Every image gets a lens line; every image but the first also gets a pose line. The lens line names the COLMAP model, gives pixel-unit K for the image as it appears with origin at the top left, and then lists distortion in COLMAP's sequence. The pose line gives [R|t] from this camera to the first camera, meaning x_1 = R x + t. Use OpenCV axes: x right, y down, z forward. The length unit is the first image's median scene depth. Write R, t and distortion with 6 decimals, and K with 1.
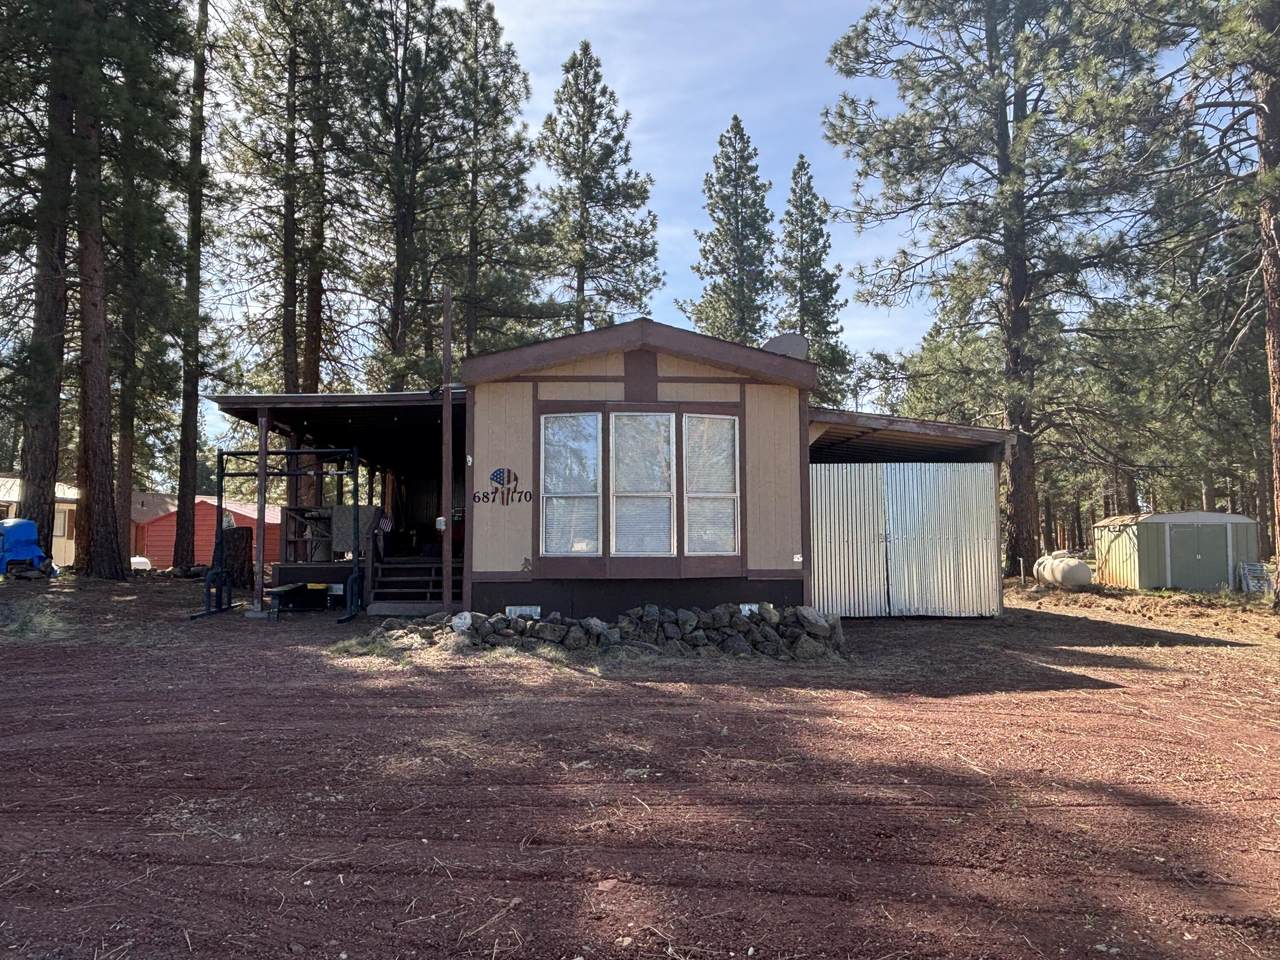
lens RADIAL K [[963.5, 0, 643.4], [0, 963.5, 489.1], [0, 0, 1]] dist [0.040647, -0.002082]
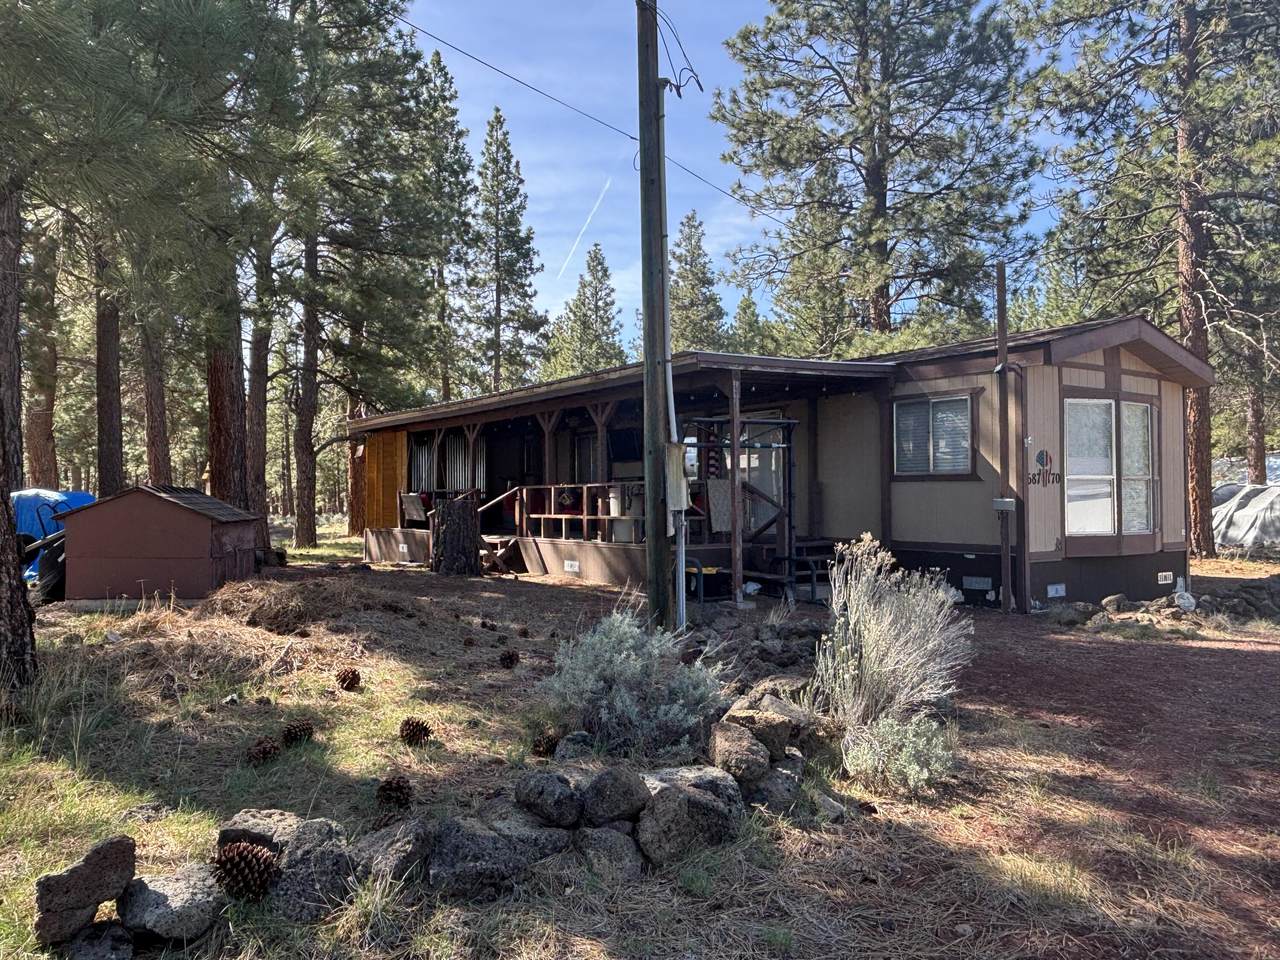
lens RADIAL K [[963.5, 0, 643.4], [0, 963.5, 489.1], [0, 0, 1]] dist [0.040647, -0.002082]
pose [[0.849304, 0.002521, 0.527897, -0.427396], [-0.025911, 0.998982, 0.036916, -0.003112], [-0.527267, -0.045031, 0.848506, 0.146189]]
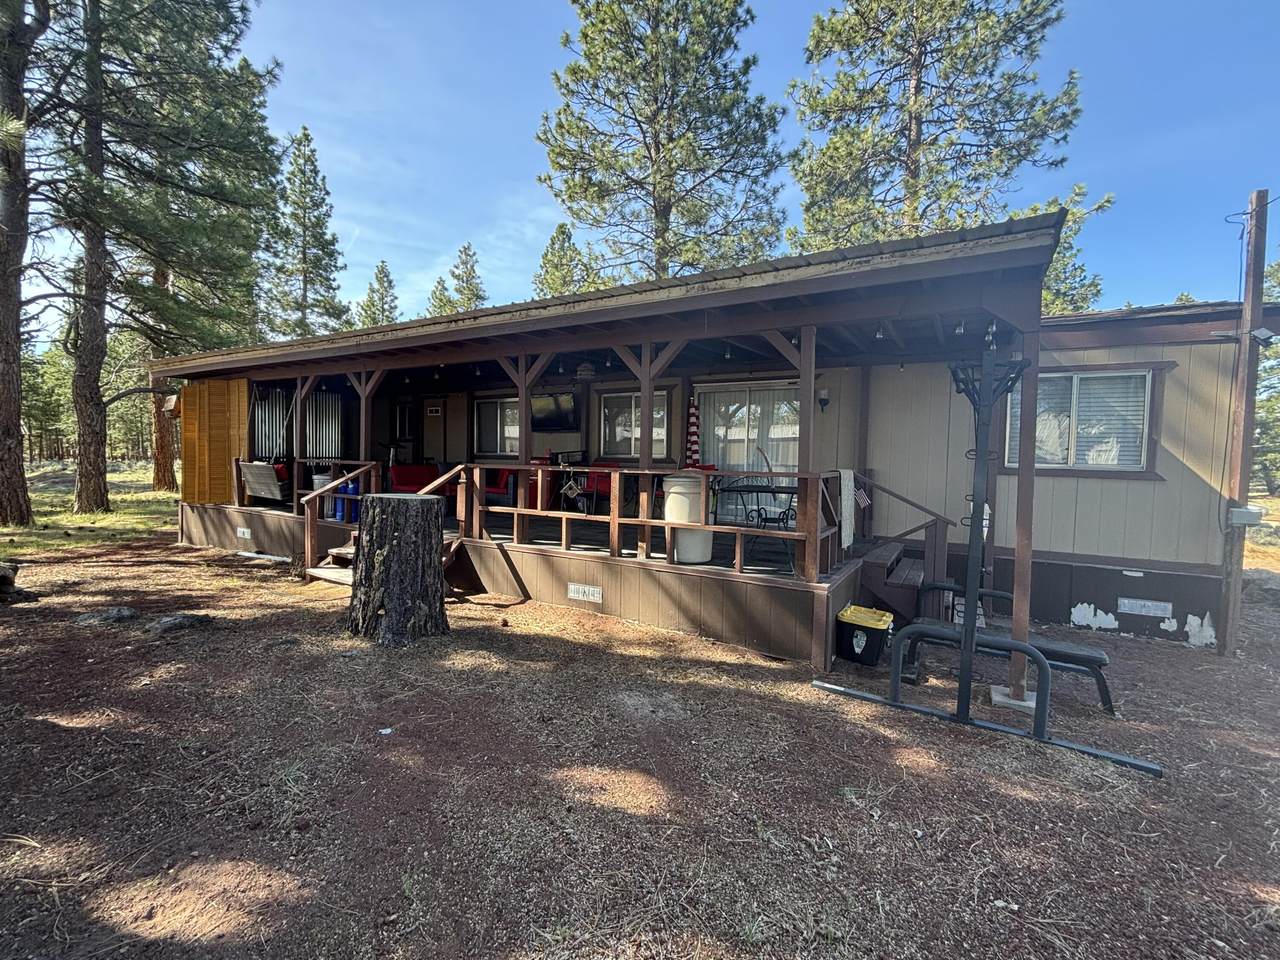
lens RADIAL K [[572.8, 0, 640.0], [0, 572.8, 480.0], [0, 0, 1]] dist [-0.024704, 0.013642]
pose [[0.565071, -0.022041, 0.824748, -0.345159], [-0.068466, 0.994942, 0.073498, 0.002651], [-0.822196, -0.097999, 0.560705, 0.456403]]
